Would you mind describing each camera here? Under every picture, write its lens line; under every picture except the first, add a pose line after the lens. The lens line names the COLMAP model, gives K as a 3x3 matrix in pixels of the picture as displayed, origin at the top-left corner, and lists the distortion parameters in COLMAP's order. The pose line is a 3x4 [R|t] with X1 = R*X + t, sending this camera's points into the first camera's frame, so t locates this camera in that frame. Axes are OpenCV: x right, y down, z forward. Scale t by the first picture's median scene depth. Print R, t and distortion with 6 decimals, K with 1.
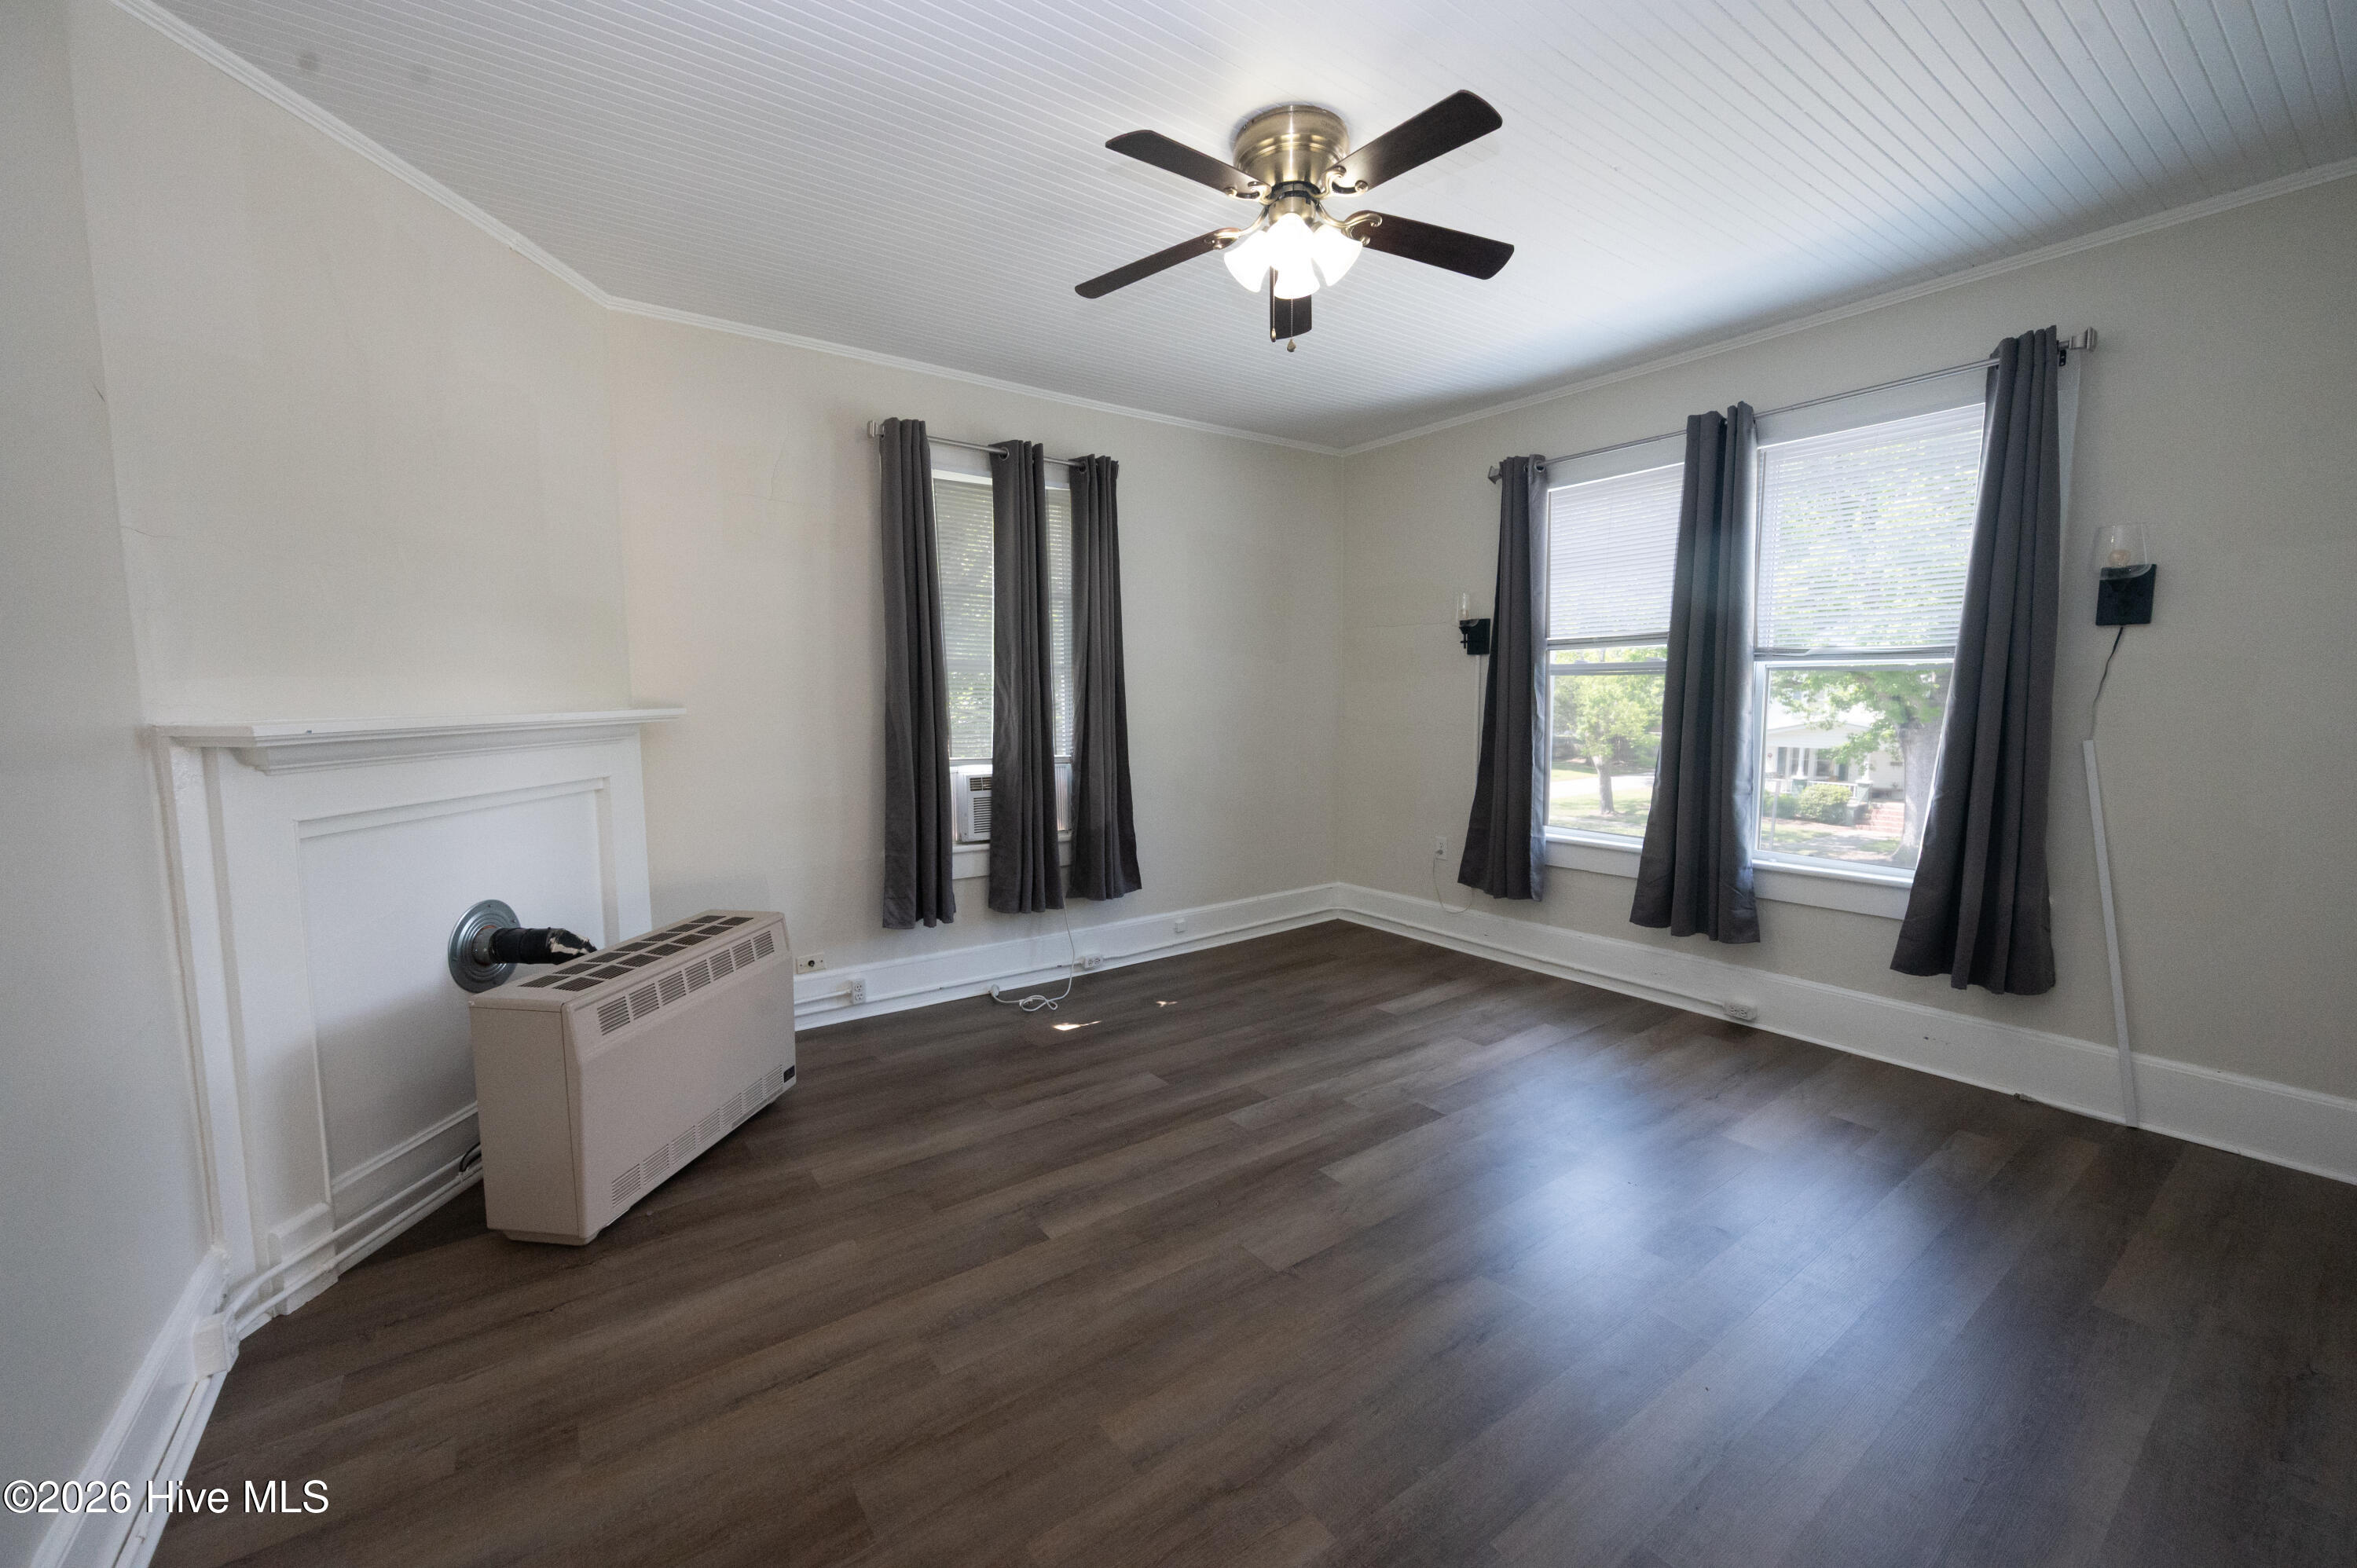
lens RADIAL K [[916.4, 0, 1173.5], [0, 916.4, 781.0], [0, 0, 1]] dist [-0.000223, -0.000012]
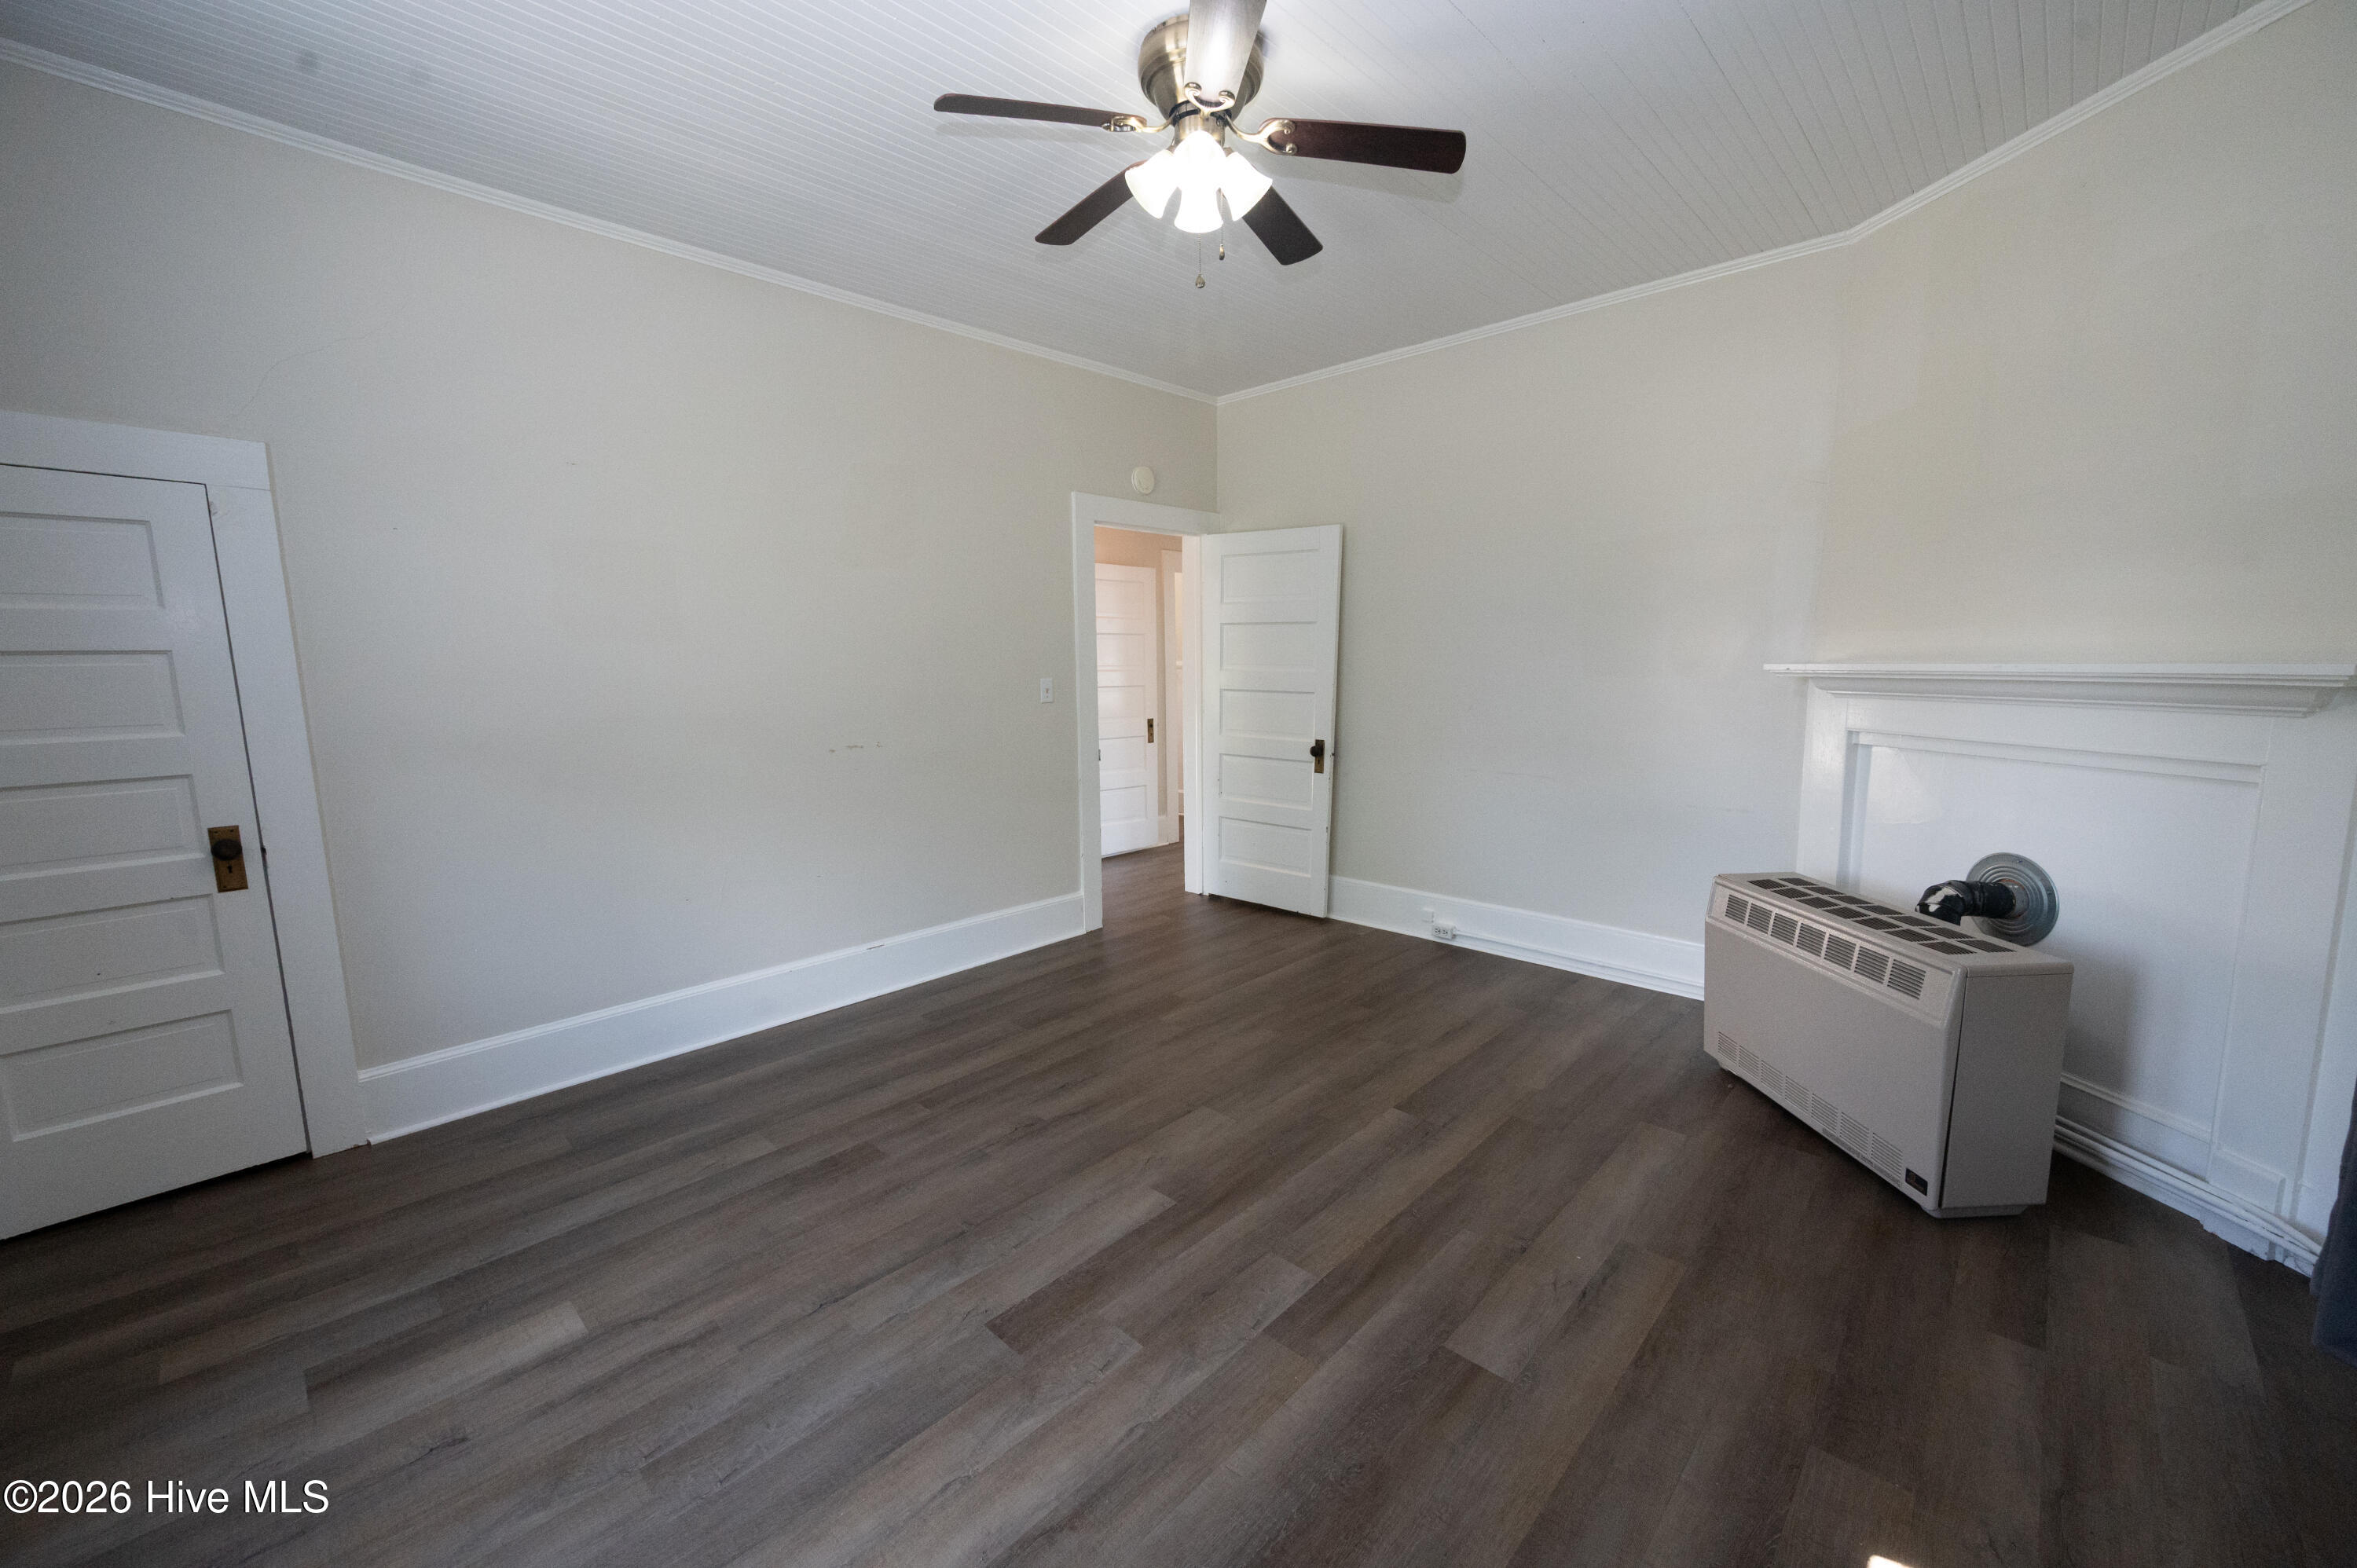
lens RADIAL K [[916.4, 0, 1176.6], [0, 916.4, 780.6], [0, 0, 1]] dist [-0.000223, -0.000012]
pose [[-0.982455, 0.046420, -0.180629, 0.282332], [0.003910, 0.973442, 0.228899, -0.161385], [0.186457, 0.224177, -0.956545, 1.655714]]
